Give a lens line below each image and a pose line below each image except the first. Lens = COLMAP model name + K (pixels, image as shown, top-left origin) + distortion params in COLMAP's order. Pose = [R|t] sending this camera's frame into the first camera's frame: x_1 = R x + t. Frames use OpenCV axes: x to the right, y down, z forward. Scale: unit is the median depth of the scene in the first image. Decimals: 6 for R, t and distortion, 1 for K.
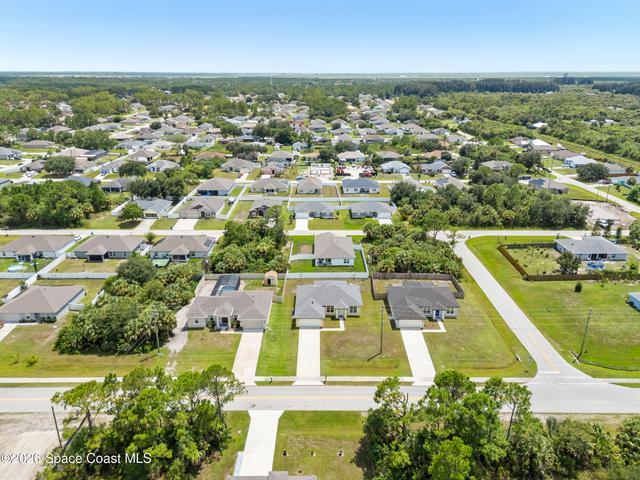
lens RADIAL K [[467.9, 0, 320.0], [0, 467.9, 240.0], [0, 0, 1]] dist [0.078788, -0.099893]
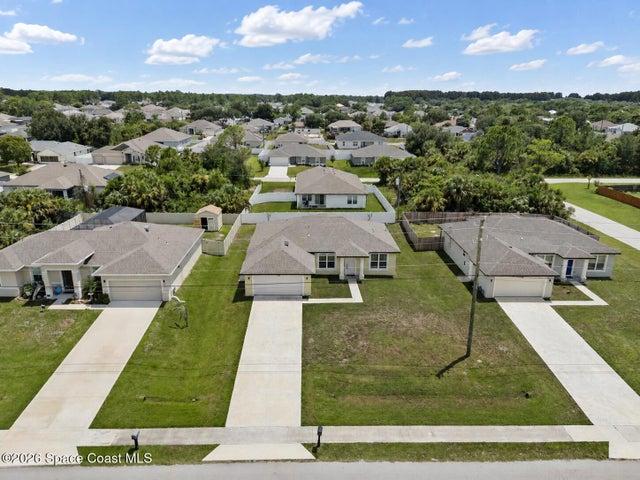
lens RADIAL K [[467.9, 0, 320.0], [0, 467.9, 240.0], [0, 0, 1]] dist [0.078788, -0.099893]
pose [[0.999625, 0.001183, 0.027366, 0.003405], [-0.000063, 0.999164, -0.040892, 0.146812], [-0.027392, 0.040875, 0.998789, 0.559080]]
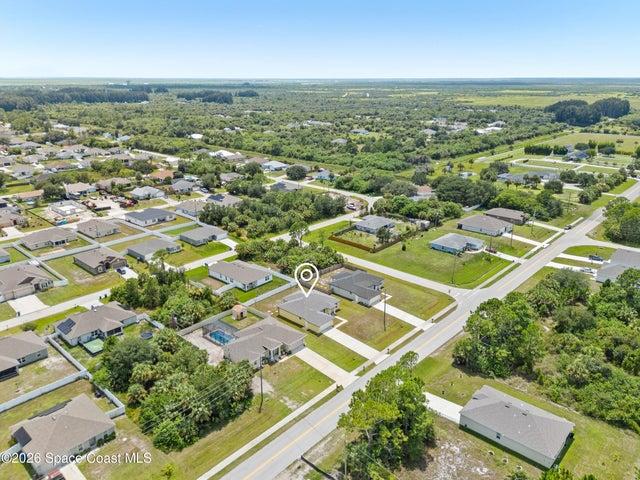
lens RADIAL K [[467.9, 0, 320.0], [0, 467.9, 240.0], [0, 0, 1]] dist [0.078788, -0.099893]
pose [[0.675976, -0.236710, 0.697872, -0.794752], [0.244986, 0.965328, 0.090128, -0.146355], [-0.695010, 0.110044, 0.710529, 0.110148]]
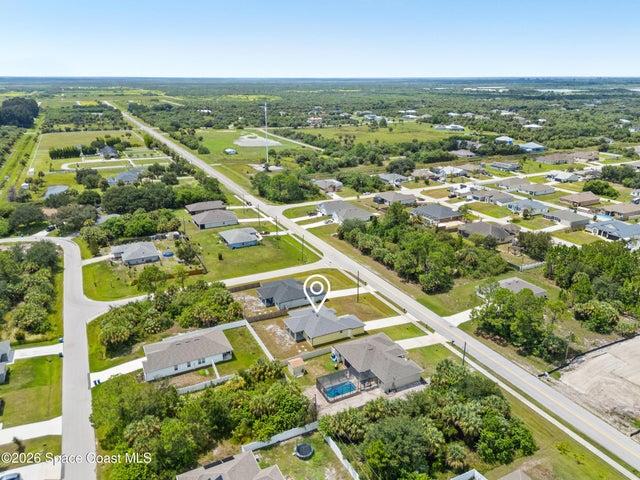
lens RADIAL K [[467.9, 0, 320.0], [0, 467.9, 240.0], [0, 0, 1]] dist [0.078788, -0.099893]
pose [[-0.458331, -0.287068, 0.841145, -0.908784], [0.293277, 0.844545, 0.448032, -0.568205], [-0.839000, 0.452036, -0.302890, 1.297769]]
